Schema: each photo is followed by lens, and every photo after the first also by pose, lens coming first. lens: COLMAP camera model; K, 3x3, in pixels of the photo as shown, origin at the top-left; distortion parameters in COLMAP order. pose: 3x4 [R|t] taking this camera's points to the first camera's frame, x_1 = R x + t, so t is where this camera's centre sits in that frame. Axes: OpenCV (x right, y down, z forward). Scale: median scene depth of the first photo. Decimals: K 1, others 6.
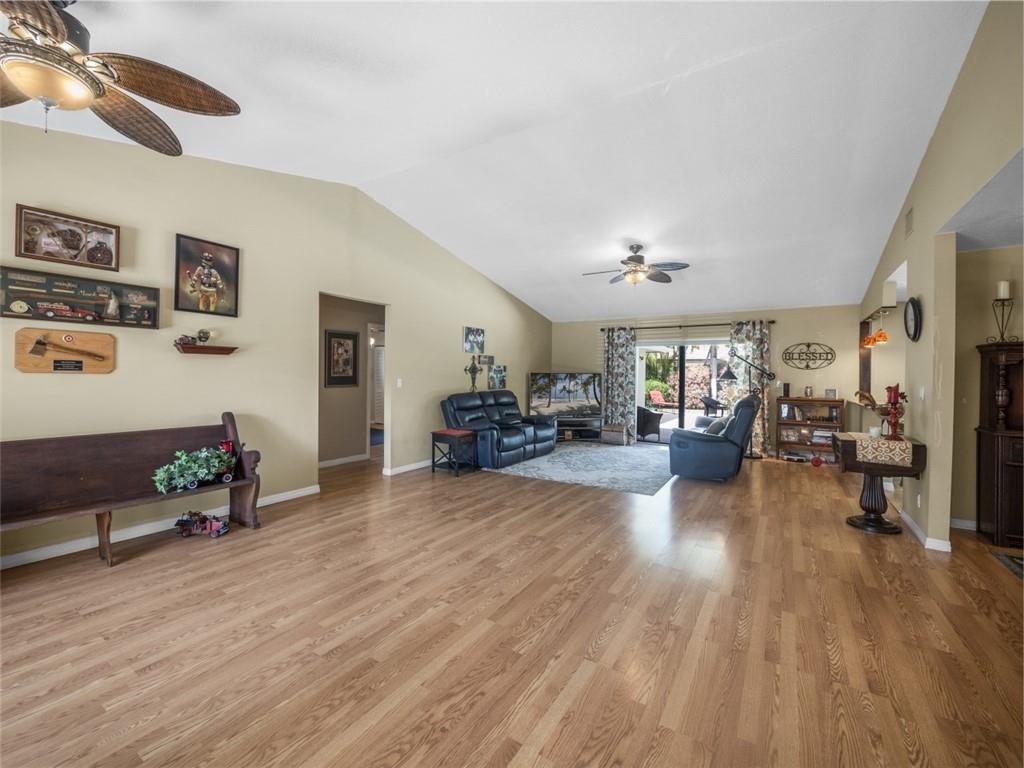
lens RADIAL K [[432.2, 0, 510.4], [0, 432.2, 374.3], [0, 0, 1]] dist [-0.001606, -0.000142]
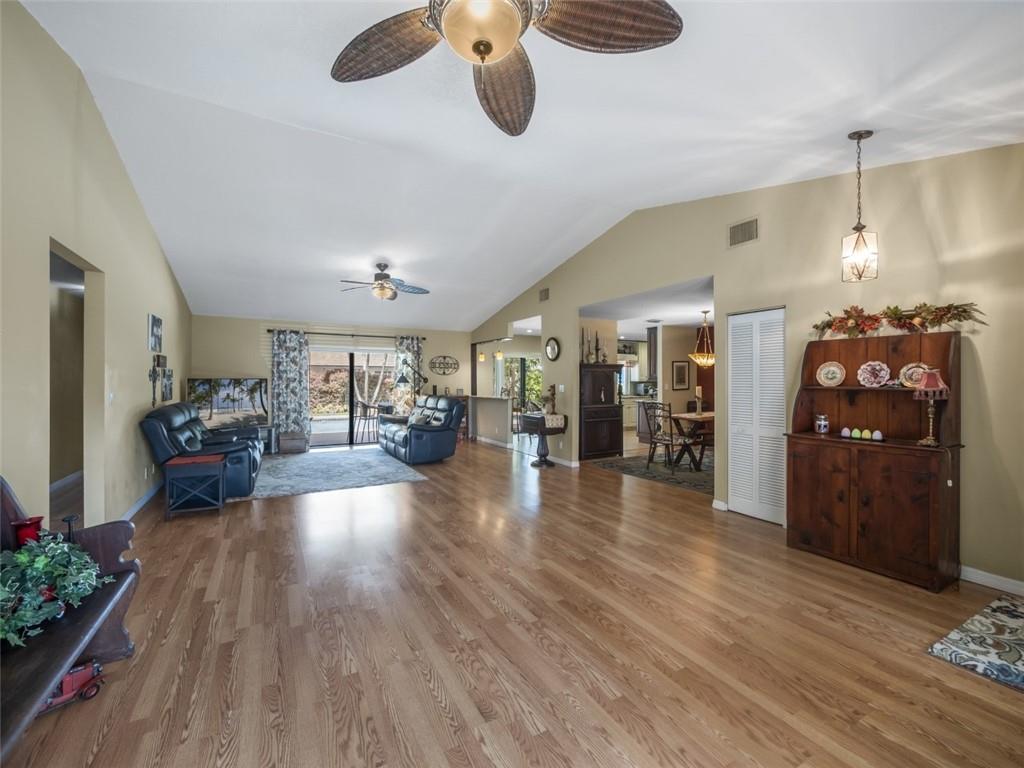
lens RADIAL K [[434.3, 0, 512.2], [0, 434.3, 379.1], [0, 0, 1]] dist [-0.000844, -0.000052]
pose [[0.473548, -0.006995, 0.880740, -0.453789], [0.003013, 0.999975, 0.006322, -0.006506], [-0.880763, -0.000340, 0.473557, 0.147616]]
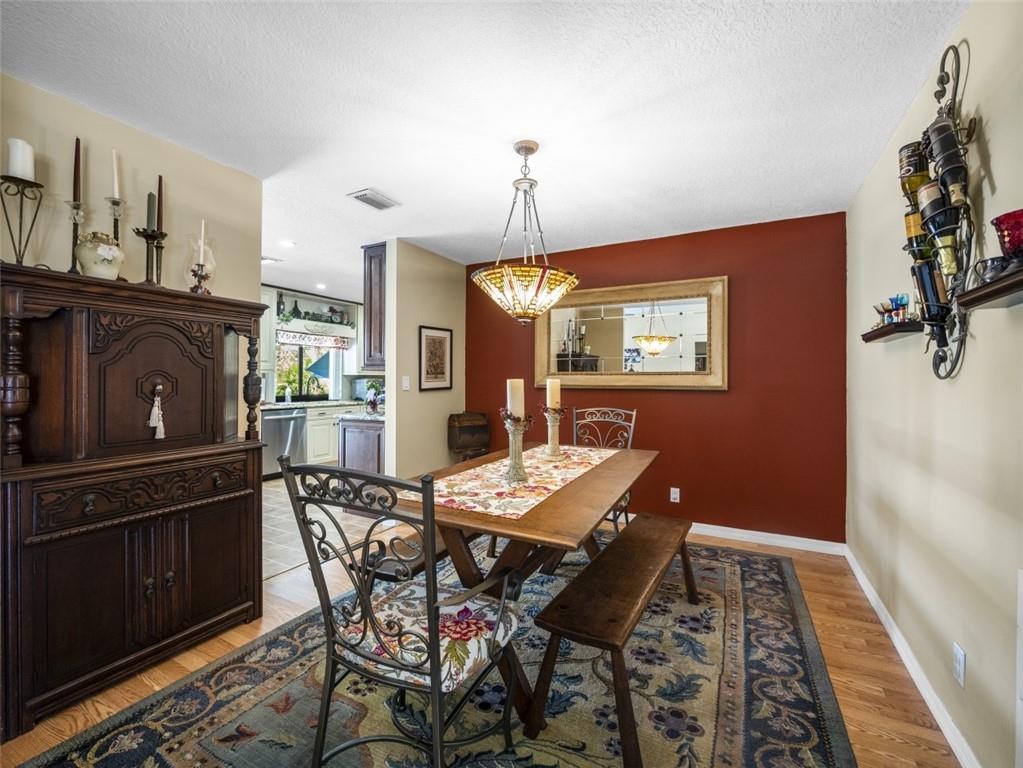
lens RADIAL K [[433.9, 0, 511.7], [0, 433.9, 379.1], [0, 0, 1]] dist [-0.000844, -0.000052]
pose [[-0.089106, -0.006610, 0.996000, 0.329352], [-0.007888, 0.999951, 0.005931, 0.016578], [-0.995991, -0.007328, -0.089153, 0.269109]]
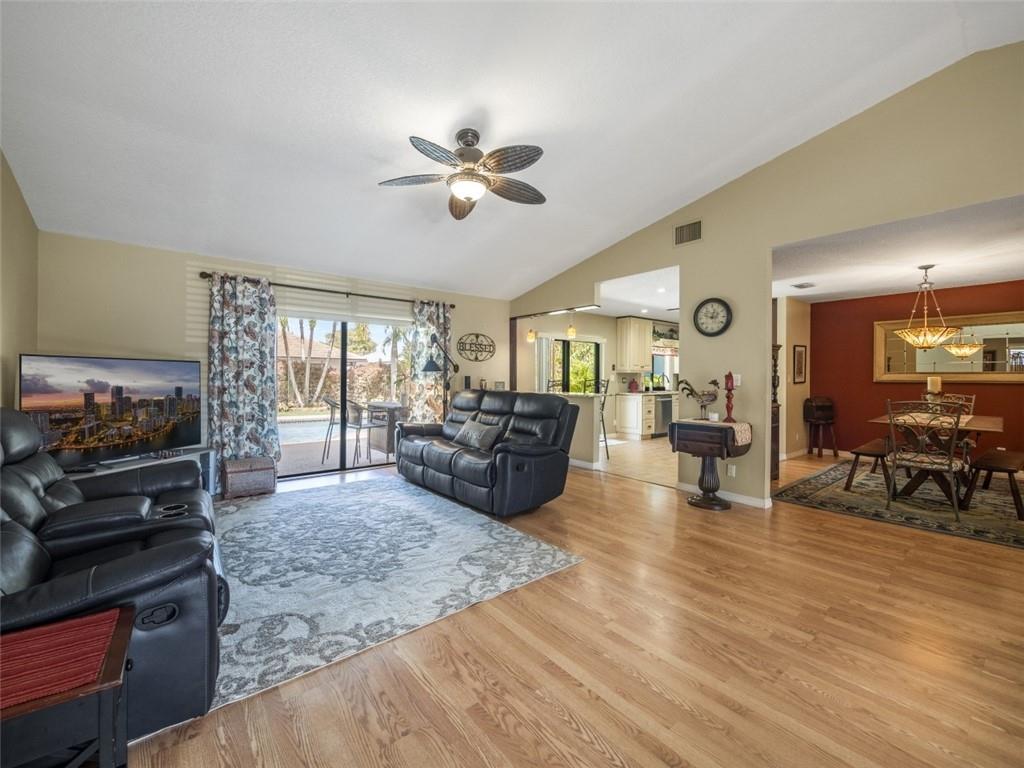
lens RADIAL K [[413.3, 0, 511.7], [0, 413.3, 378.7], [0, 0, 1]] dist [-0.024526, 0.000235]
pose [[0.317667, -0.016128, 0.948065, -0.162884], [-0.003124, 0.999832, 0.018055, 0.011030], [-0.948197, -0.008697, 0.317564, 0.652582]]
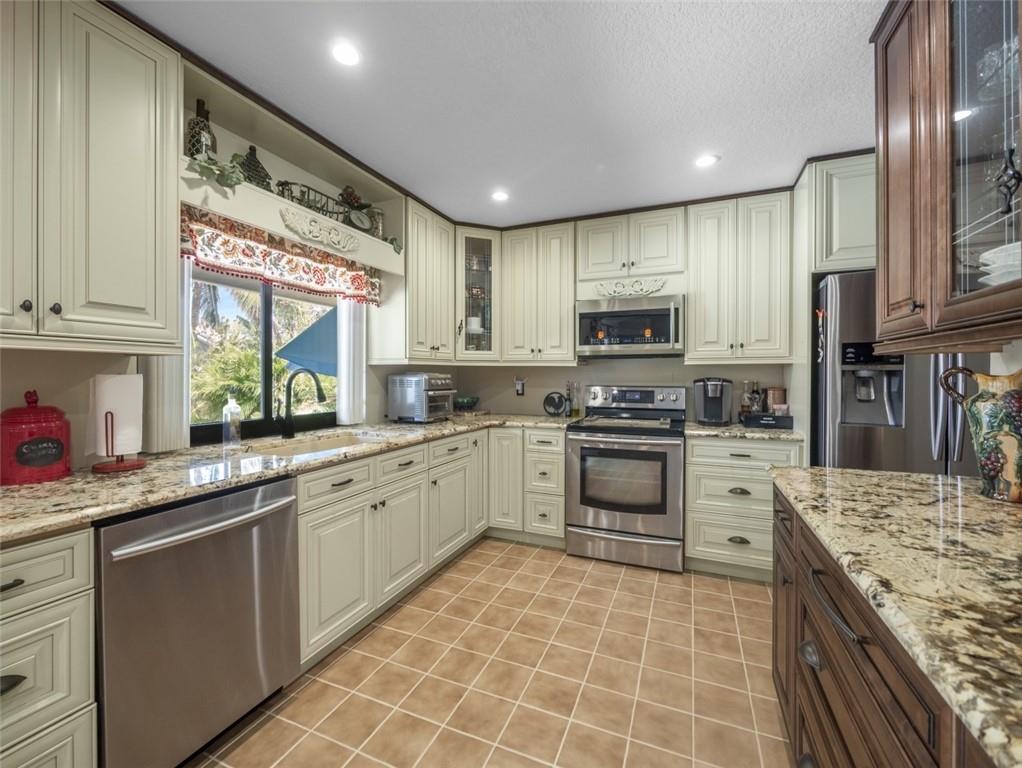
lens RADIAL K [[433.5, 0, 511.2], [0, 433.5, 379.1], [0, 0, 1]] dist [-0.000844, -0.000052]
pose [[-0.174067, -0.018060, 0.984568, 0.928727], [-0.003445, 0.999837, 0.017731, 0.022163], [-0.984728, -0.000305, -0.174101, 0.508562]]
